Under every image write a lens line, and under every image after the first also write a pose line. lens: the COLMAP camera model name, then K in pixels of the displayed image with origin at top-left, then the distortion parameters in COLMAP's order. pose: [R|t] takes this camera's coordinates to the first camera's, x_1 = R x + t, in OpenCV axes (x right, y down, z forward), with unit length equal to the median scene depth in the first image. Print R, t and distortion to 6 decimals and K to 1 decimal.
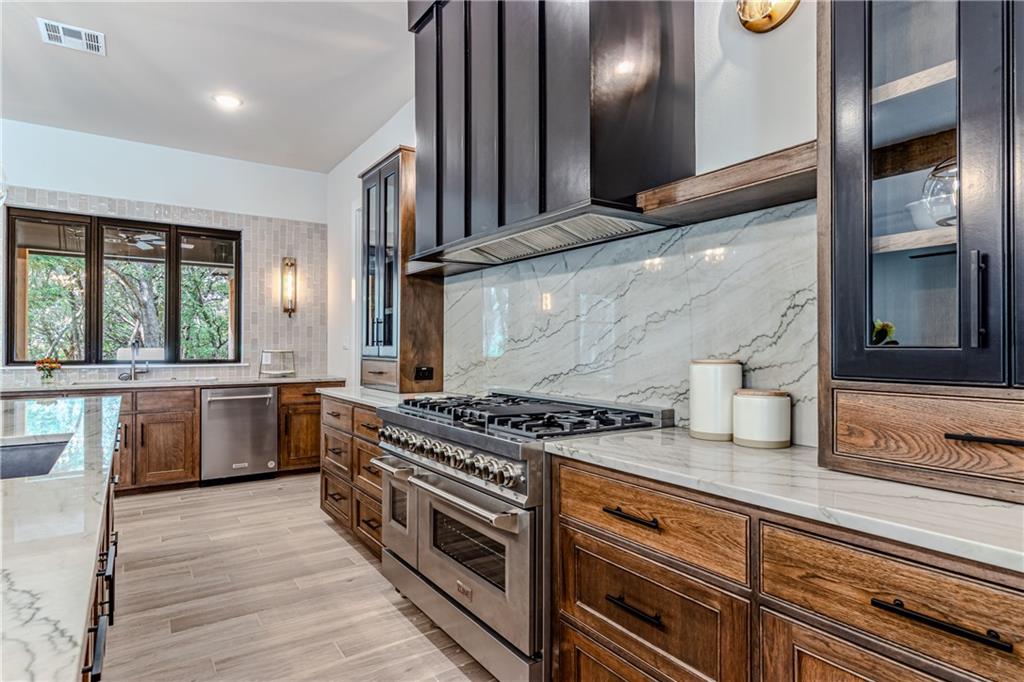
lens RADIAL K [[564.2, 0, 521.9], [0, 564.2, 341.6], [0, 0, 1]] dist [0.002445, 0.000748]
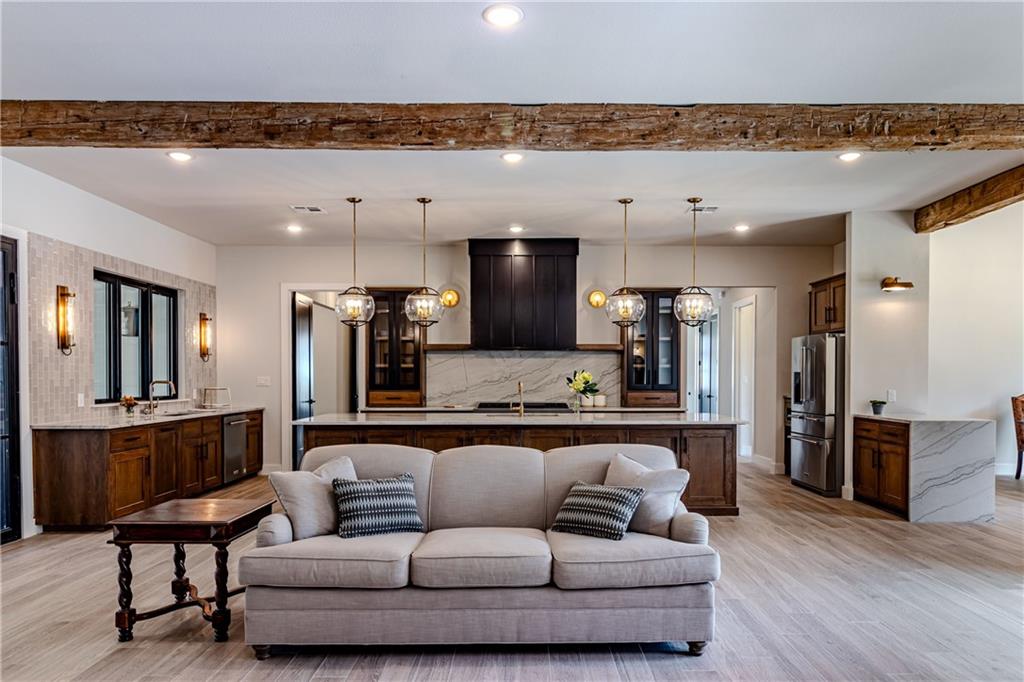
lens RADIAL K [[675.9, 0, 535.0], [0, 675.9, 387.9], [0, 0, 1]] dist [0.002284, -0.000349]
pose [[0.551968, -0.016022, 0.833711, -2.026789], [-0.006873, 0.999694, 0.023761, -0.039929], [-0.833837, -0.018845, 0.551689, -0.698344]]
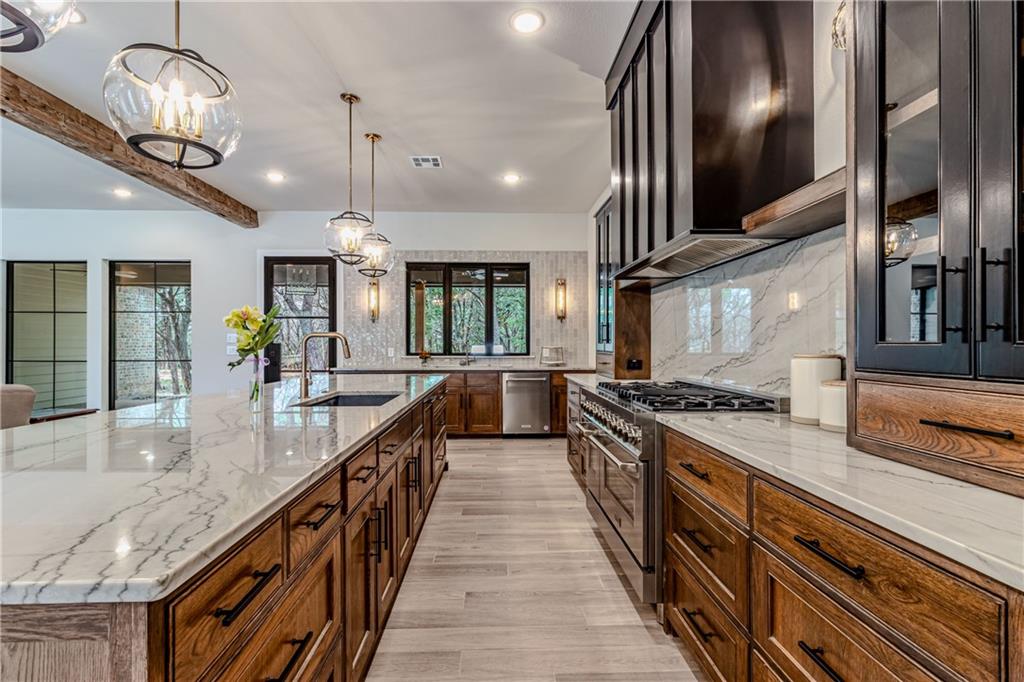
lens RADIAL K [[482.8, 0, 509.7], [0, 482.8, 343.8], [0, 0, 1]] dist [0.000864, 0.000347]
pose [[0.841271, -0.002527, -0.540608, 0.185602], [0.007199, 0.999953, 0.006527, -0.000260], [0.540566, -0.009383, 0.841249, -0.082517]]
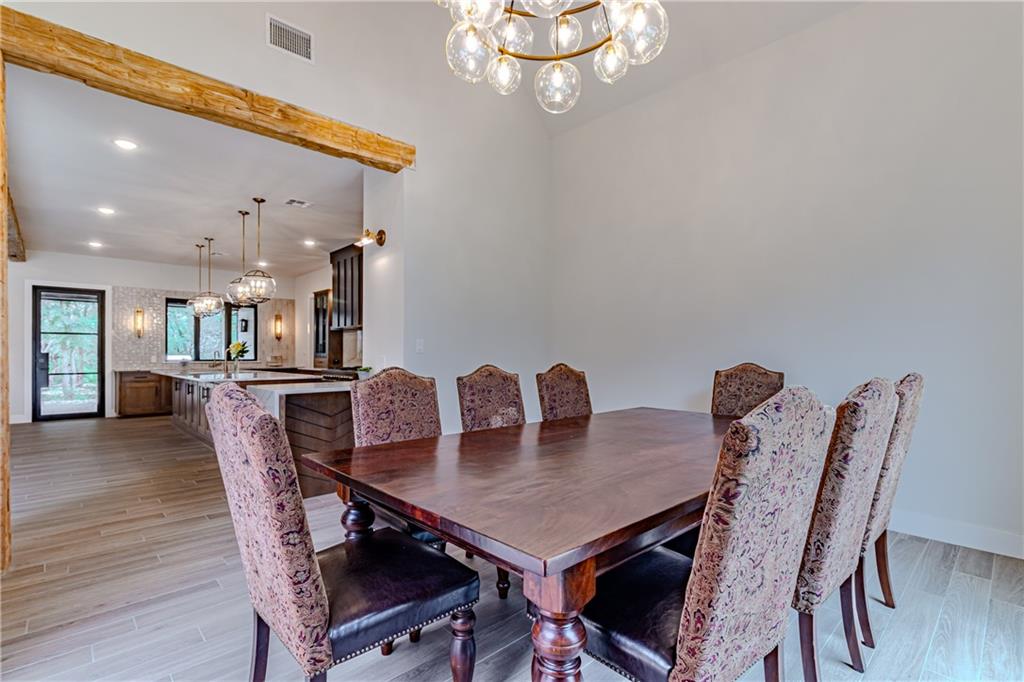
lens RADIAL K [[493.5, 0, 515.9], [0, 493.5, 354.1], [0, 0, 1]] dist [0.001106, 0.000281]
pose [[0.989974, -0.001660, 0.141242, 0.418852], [0.000505, 0.999966, 0.008214, -0.009063], [-0.141251, -0.008061, 0.989941, -1.812518]]
